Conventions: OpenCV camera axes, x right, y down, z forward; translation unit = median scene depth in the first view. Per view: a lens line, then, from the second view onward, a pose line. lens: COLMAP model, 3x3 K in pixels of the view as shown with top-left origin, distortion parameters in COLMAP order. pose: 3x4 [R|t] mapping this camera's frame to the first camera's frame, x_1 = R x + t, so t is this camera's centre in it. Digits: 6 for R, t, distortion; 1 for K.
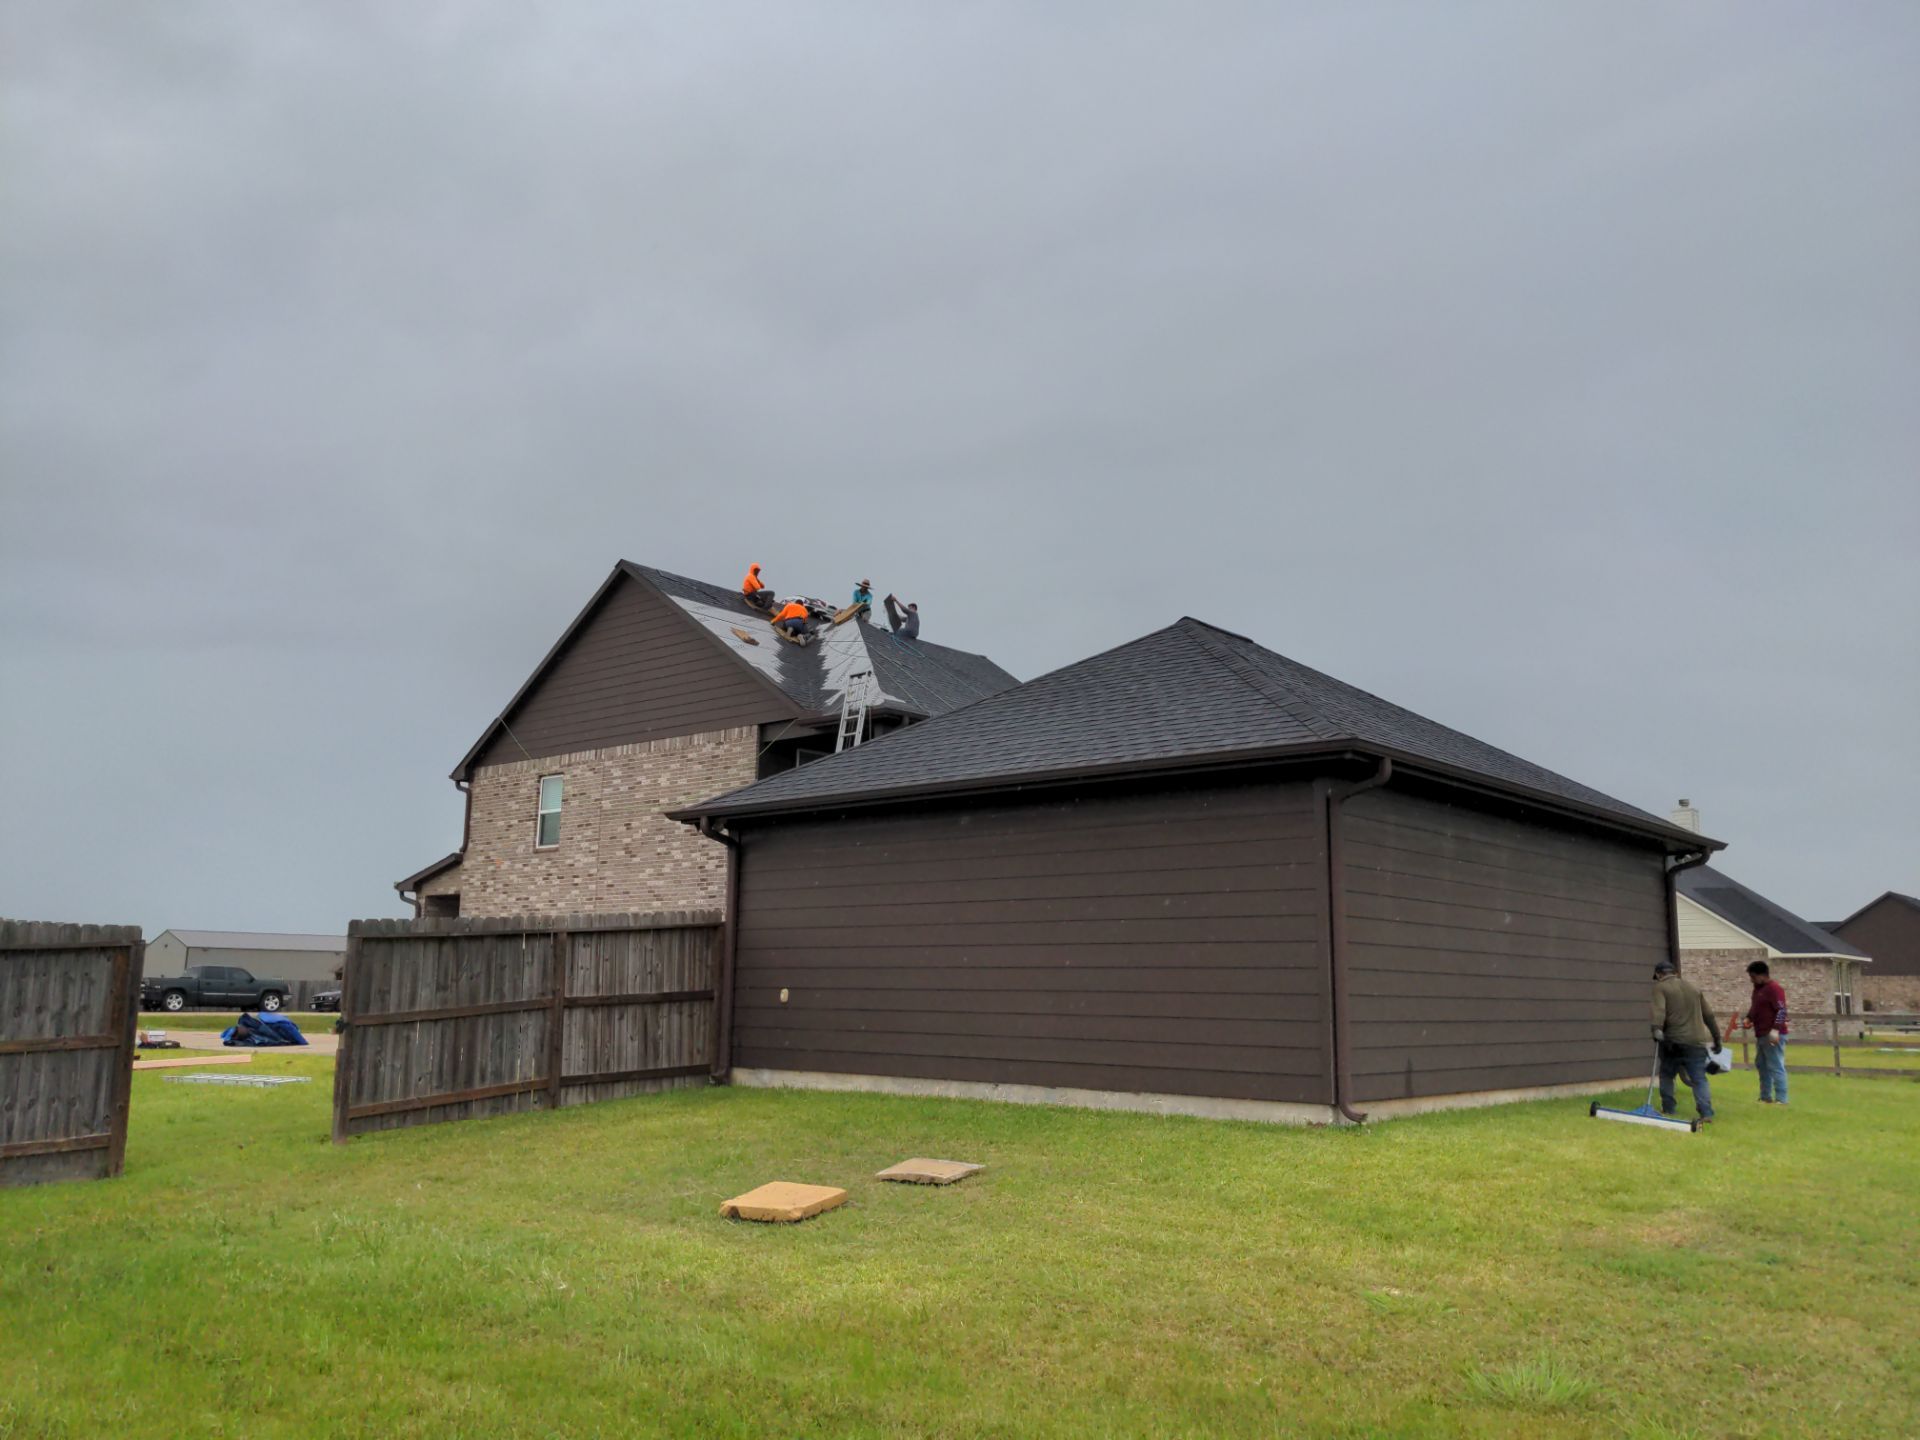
lens RADIAL K [[1497.0, 0, 976.7], [0, 1497.0, 759.2], [0, 0, 1]] dist [0.048596, -0.074127]
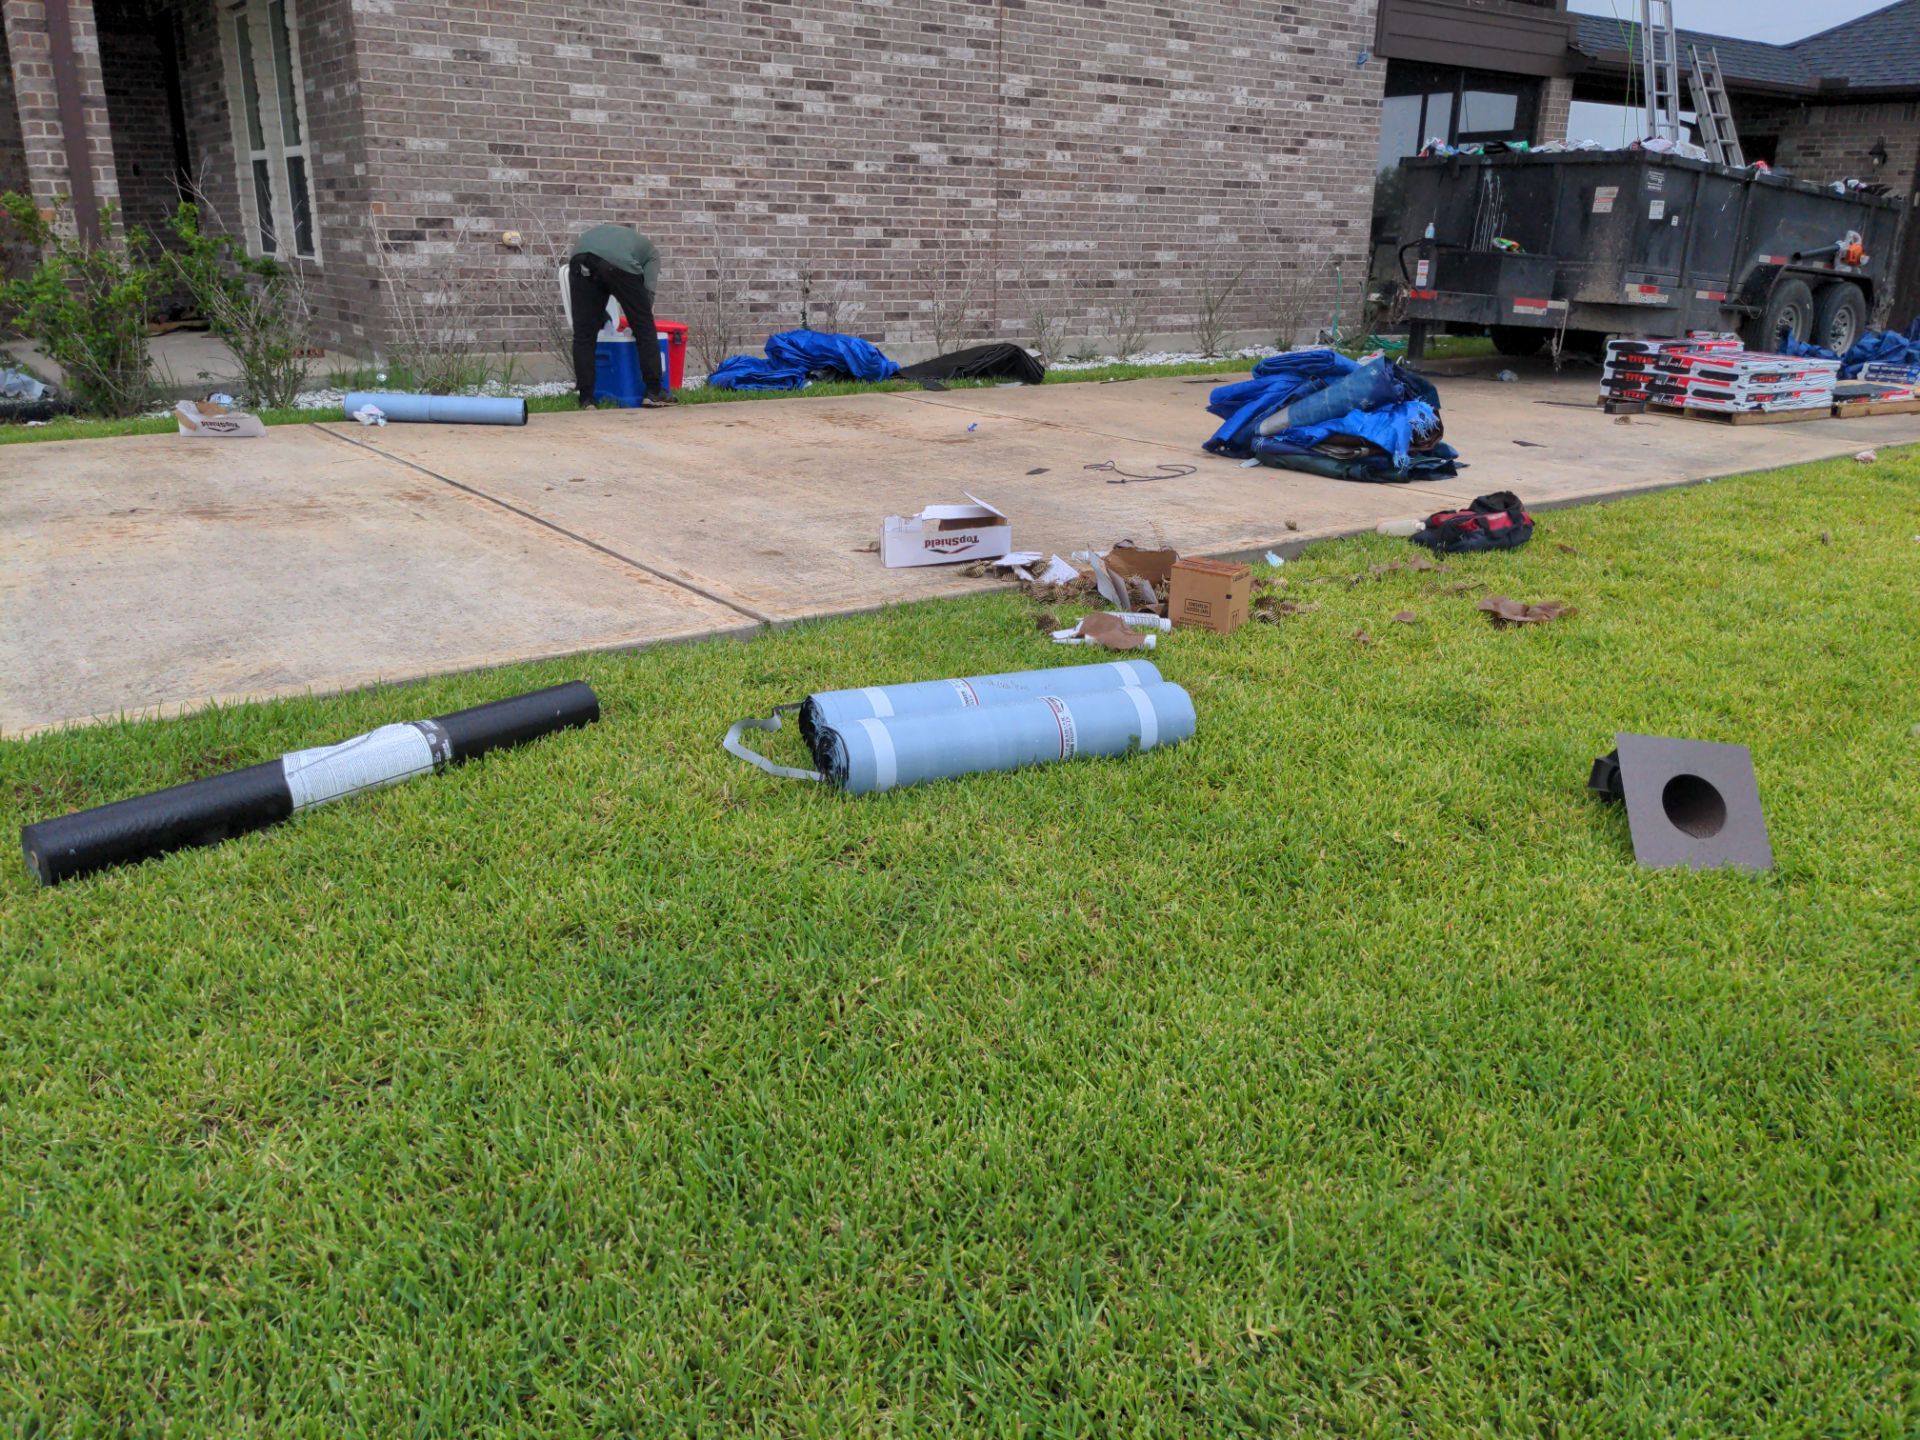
lens RADIAL K [[1508.1, 0, 969.4], [0, 1508.1, 715.3], [0, 0, 1]] dist [0.047068, -0.065884]
pose [[0.221134, -0.306255, 0.925909, -0.661105], [-0.167032, 0.923491, 0.345347, 0.125215], [-0.960833, -0.231024, 0.153061, 0.872372]]
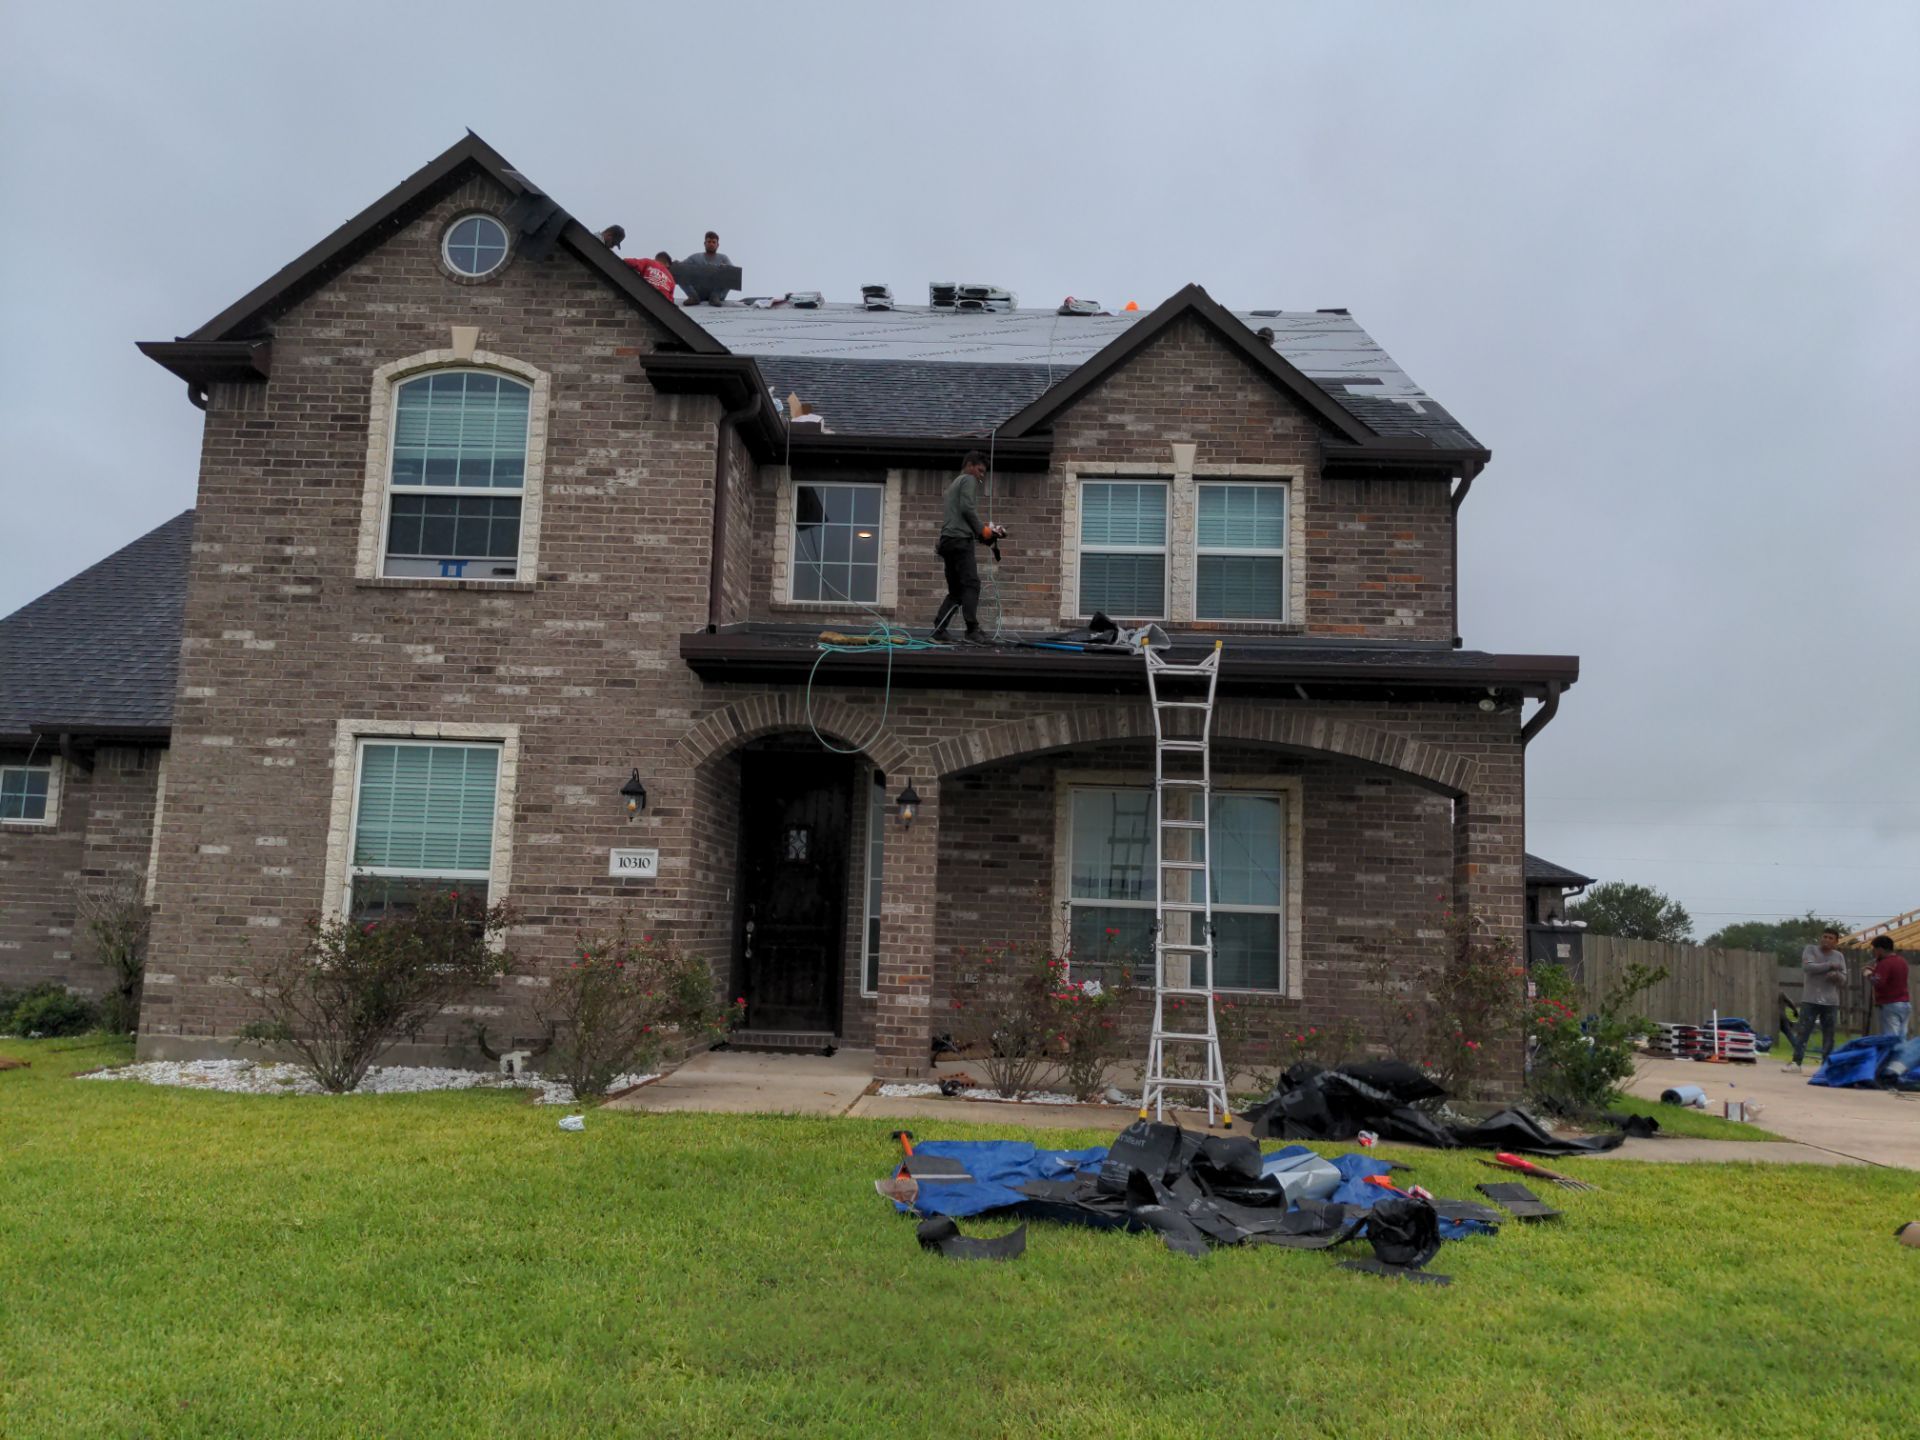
lens RADIAL K [[1508.1, 0, 969.4], [0, 1508.1, 715.3], [0, 0, 1]] dist [0.047068, -0.065884]
pose [[-0.624513, 0.086680, 0.776189, -0.624059], [-0.161575, 0.957983, -0.236984, 0.213950], [-0.764118, -0.273412, -0.584268, 1.435620]]
